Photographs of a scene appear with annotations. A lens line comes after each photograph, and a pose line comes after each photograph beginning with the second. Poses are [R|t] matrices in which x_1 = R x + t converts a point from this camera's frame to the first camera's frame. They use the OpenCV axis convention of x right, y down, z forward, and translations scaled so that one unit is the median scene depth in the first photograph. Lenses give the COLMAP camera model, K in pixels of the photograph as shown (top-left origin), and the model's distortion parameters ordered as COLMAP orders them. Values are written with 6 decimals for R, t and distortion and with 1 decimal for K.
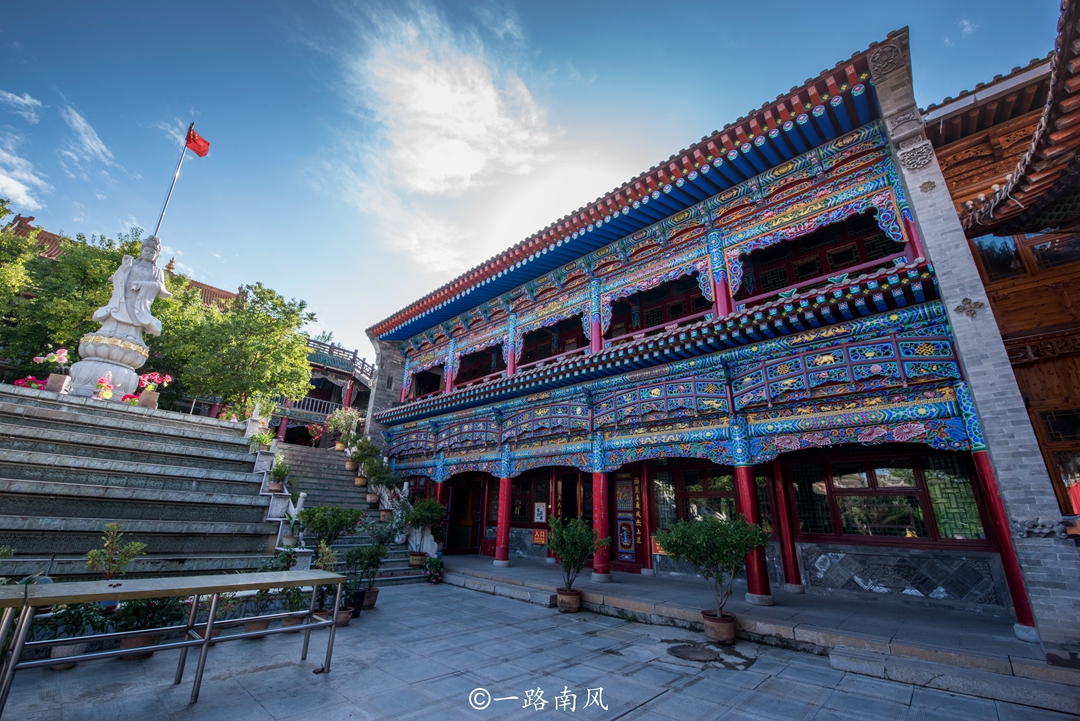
lens RADIAL K [[432.8, 0, 539.2], [0, 432.8, 360.0], [0, 0, 1]] dist [-0.014451, -0.001647]
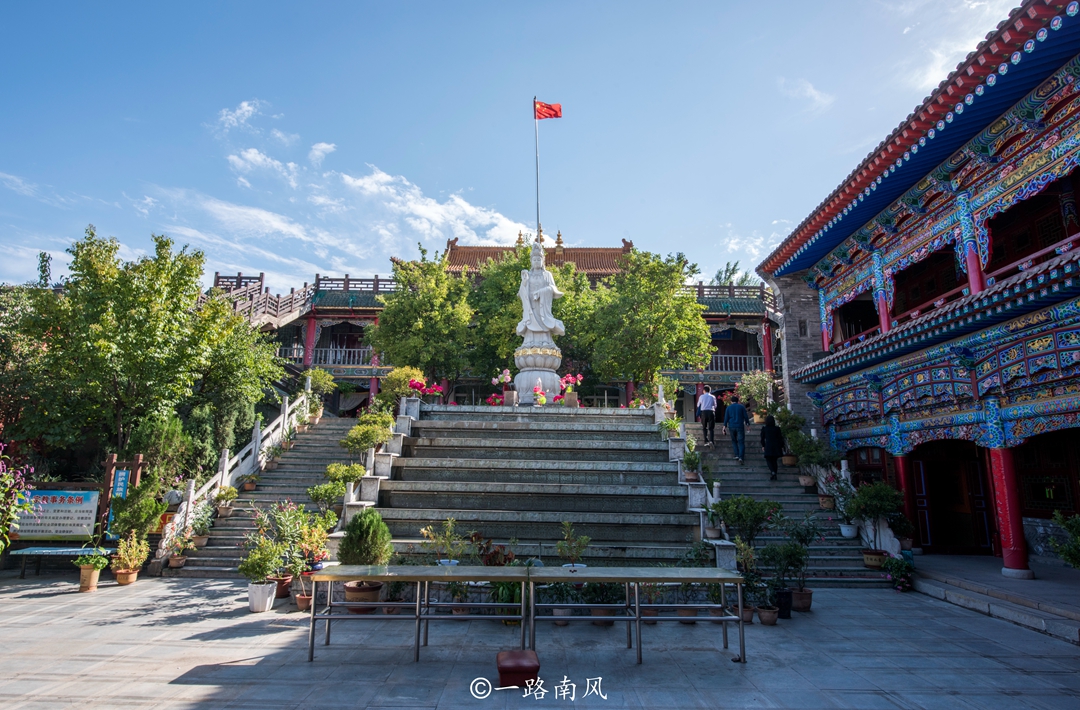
lens RADIAL K [[622.6, 0, 540.7], [0, 622.6, 354.5], [0, 0, 1]] dist [-0.002998, -0.002365]
pose [[0.678543, -0.156574, -0.717680, 0.165039], [0.257023, 0.965866, 0.032286, -0.080892], [0.688127, -0.206368, 0.695624, -0.112979]]
